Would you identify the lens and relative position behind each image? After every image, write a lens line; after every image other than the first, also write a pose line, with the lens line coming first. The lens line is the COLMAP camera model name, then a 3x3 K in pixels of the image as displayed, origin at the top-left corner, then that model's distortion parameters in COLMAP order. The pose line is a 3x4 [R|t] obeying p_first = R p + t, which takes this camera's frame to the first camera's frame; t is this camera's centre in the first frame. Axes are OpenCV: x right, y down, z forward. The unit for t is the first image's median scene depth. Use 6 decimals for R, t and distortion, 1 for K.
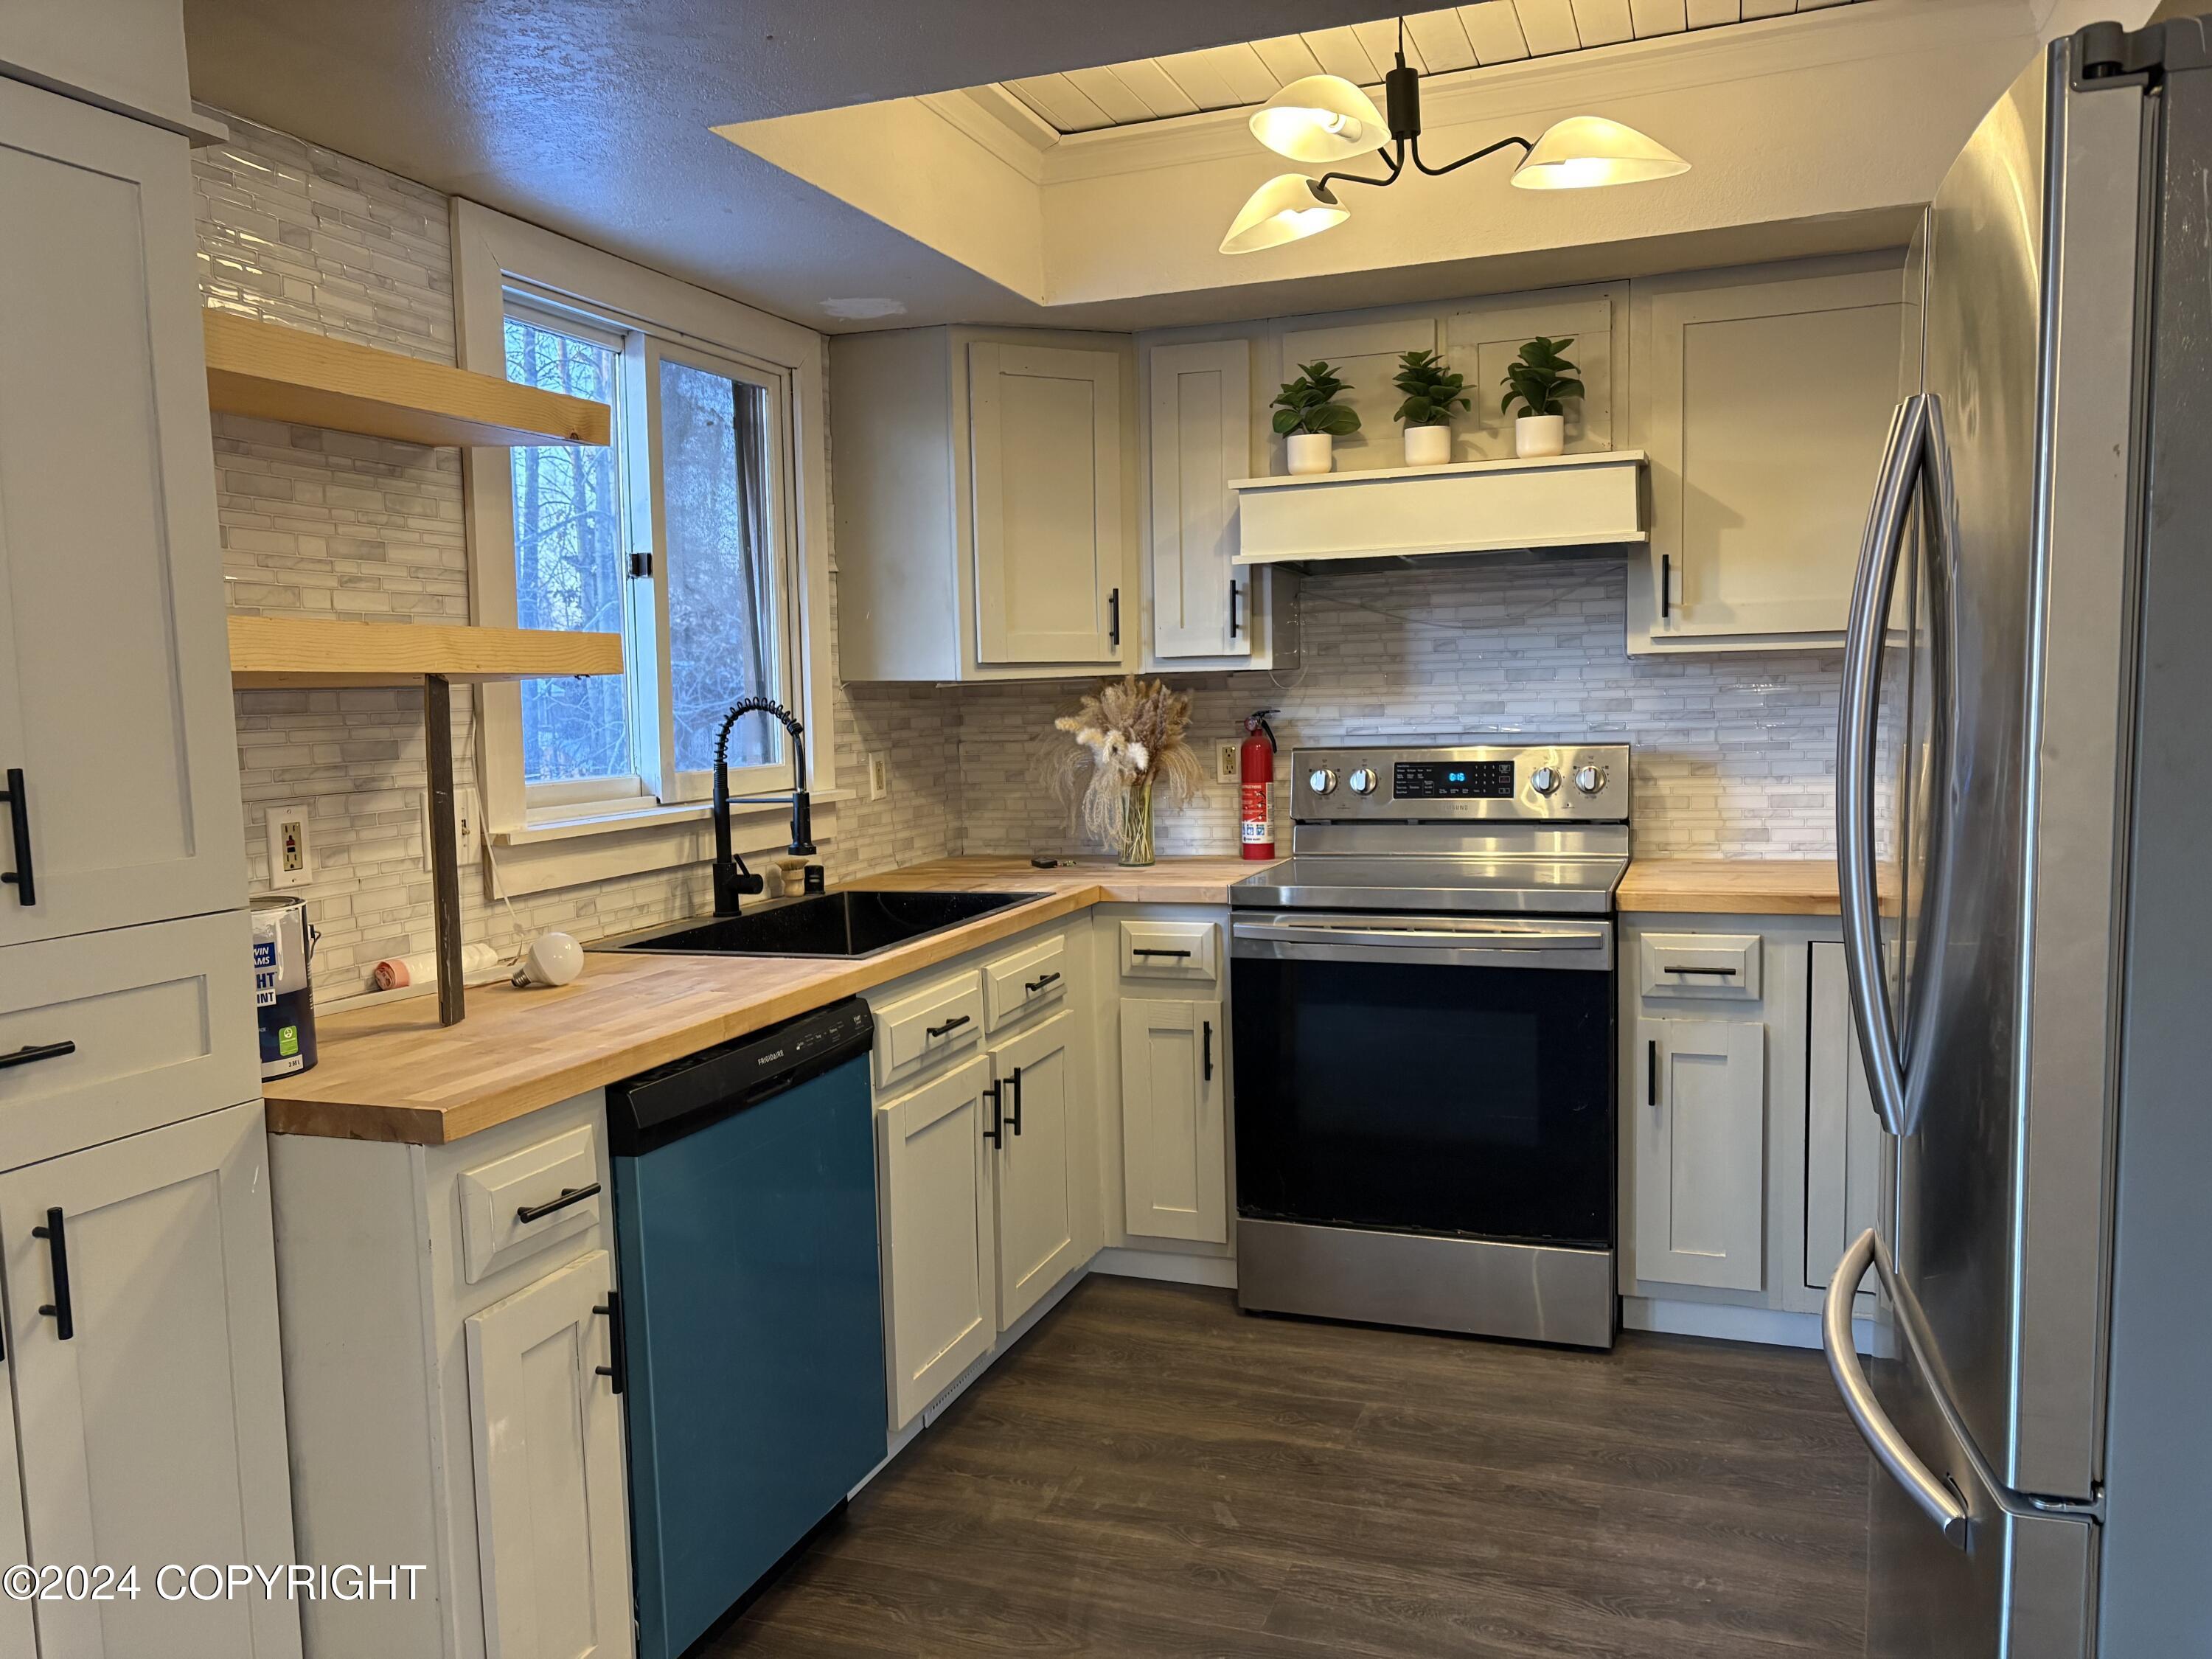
lens RADIAL K [[1648.4, 0, 1102.7], [0, 1648.4, 837.3], [0, 0, 1]] dist [0.002706, -0.007184]
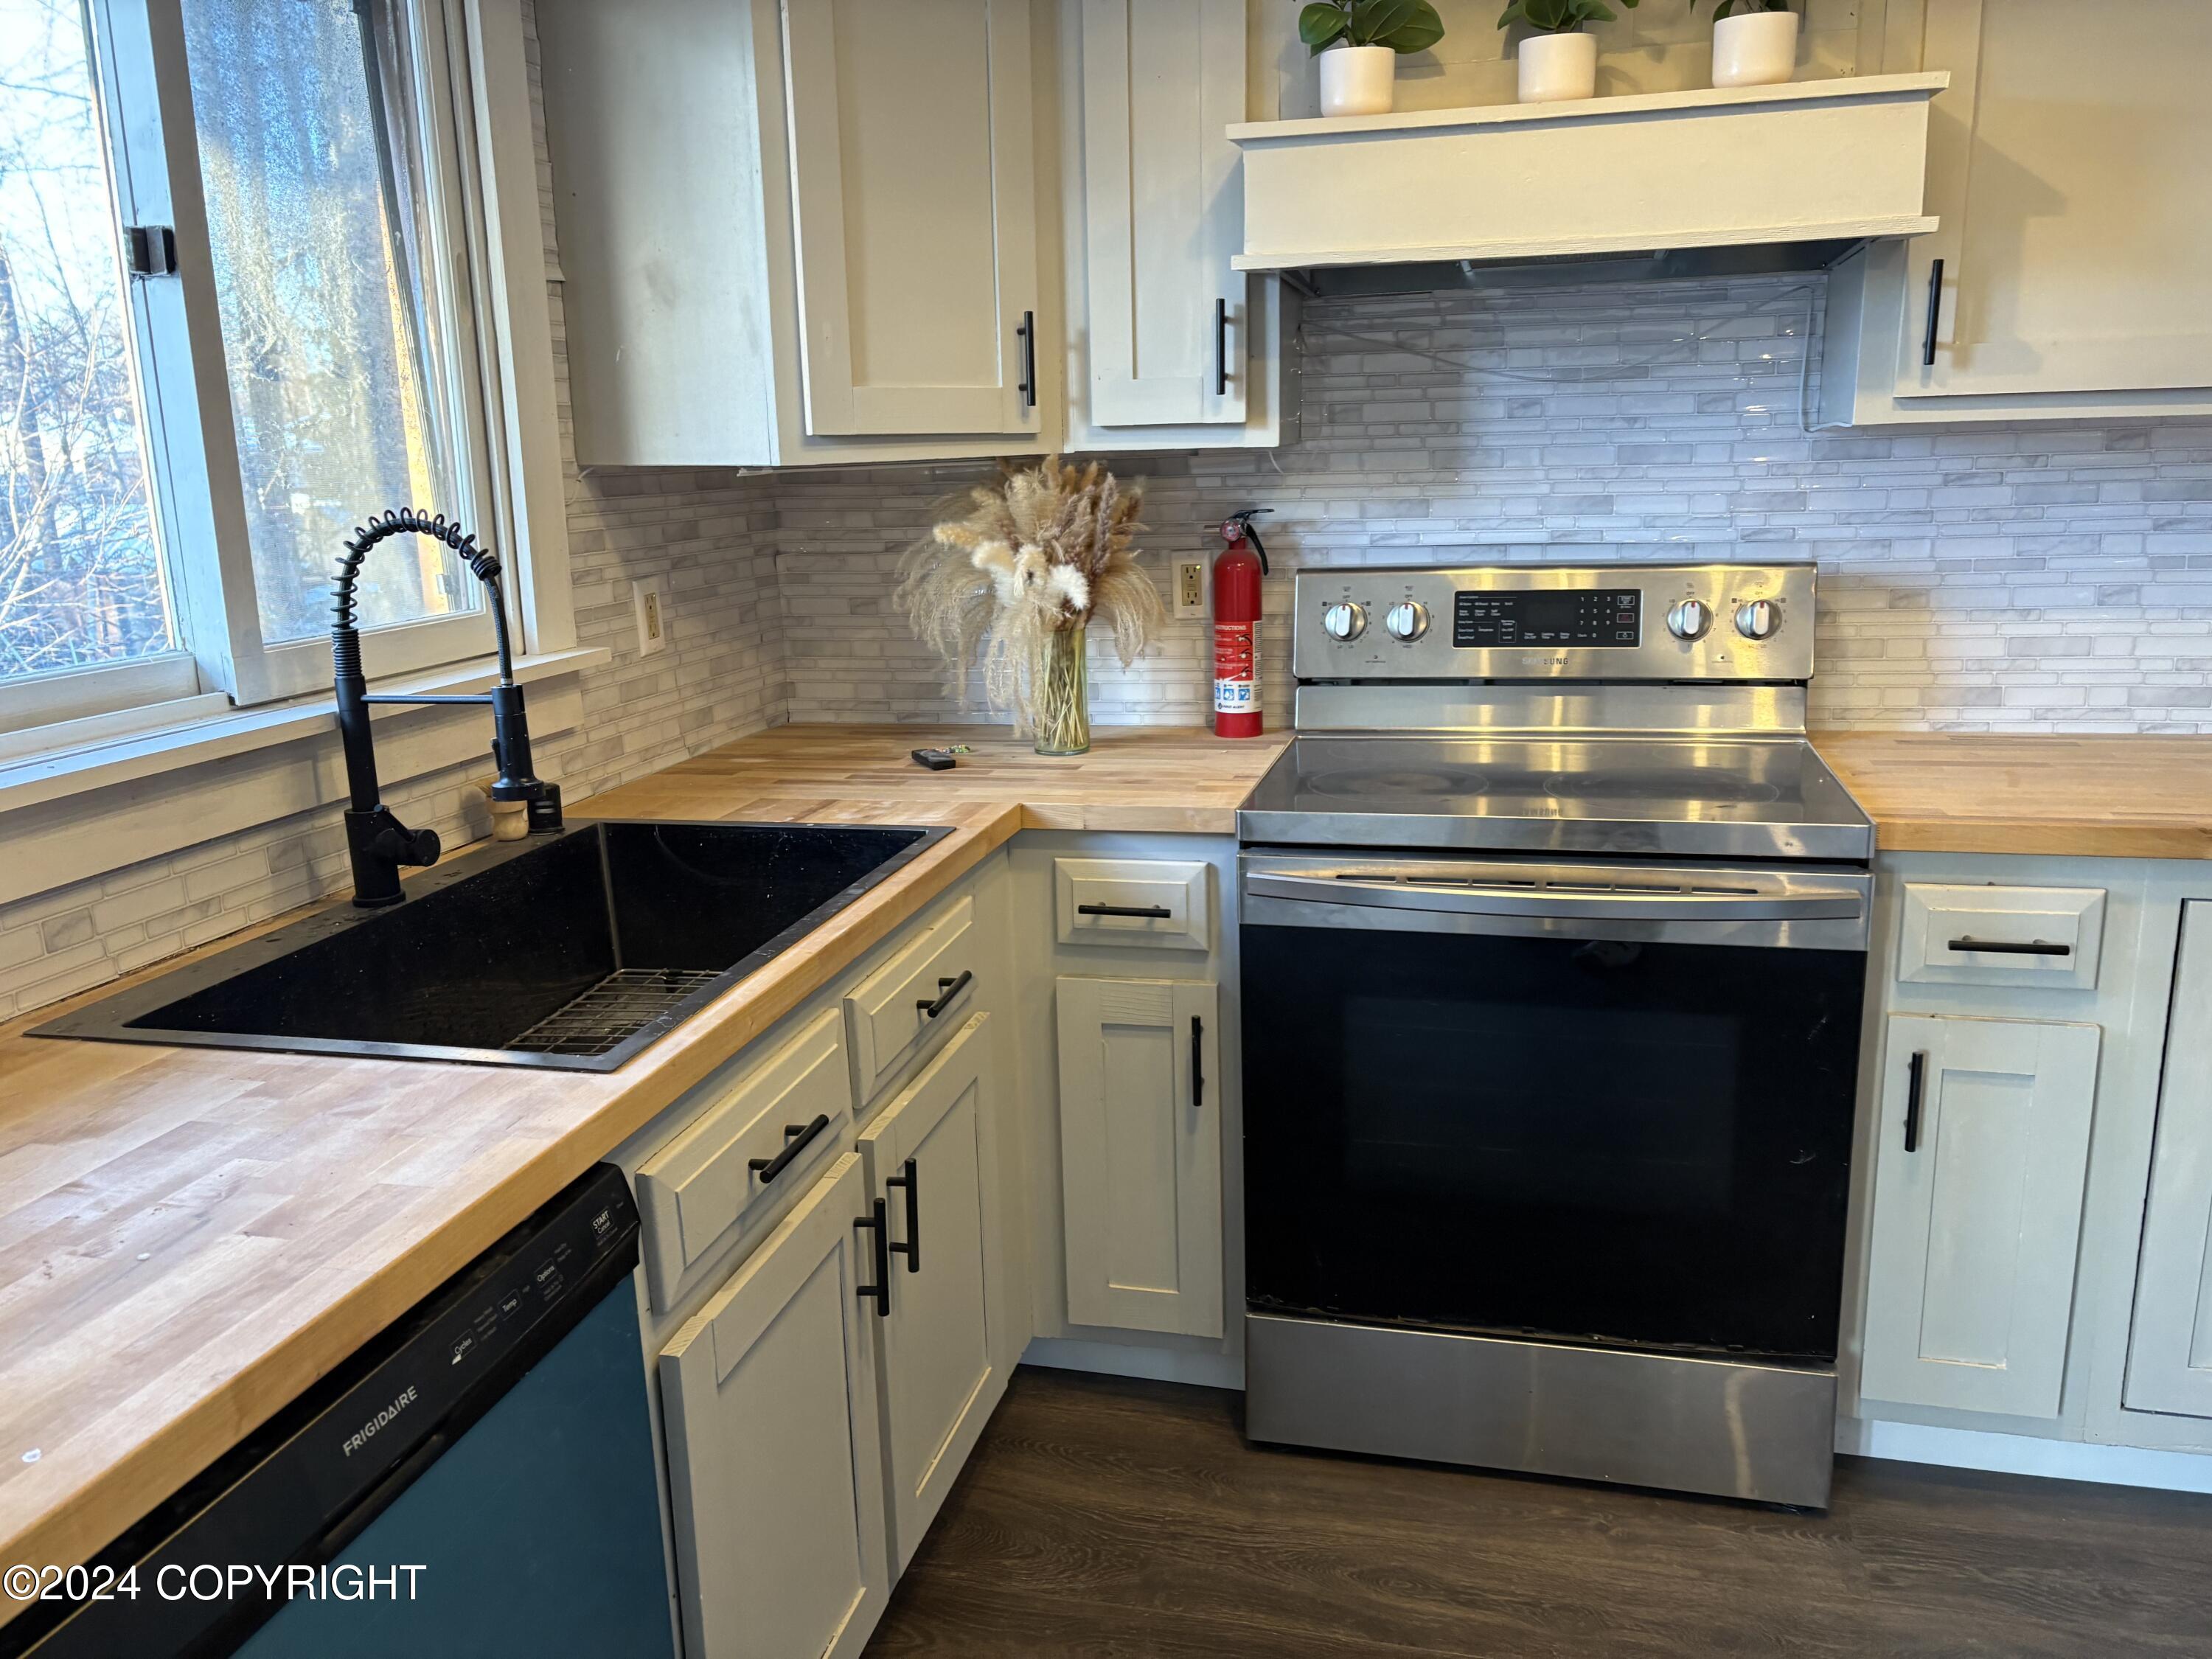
lens RADIAL K [[1648.4, 0, 1115.2], [0, 1648.4, 820.6], [0, 0, 1]] dist [0.002706, -0.007184]
pose [[0.992771, -0.027482, 0.116833, -0.039417], [0.011395, 0.990618, 0.136188, -0.049308], [-0.119480, -0.133872, 0.983770, 0.385905]]
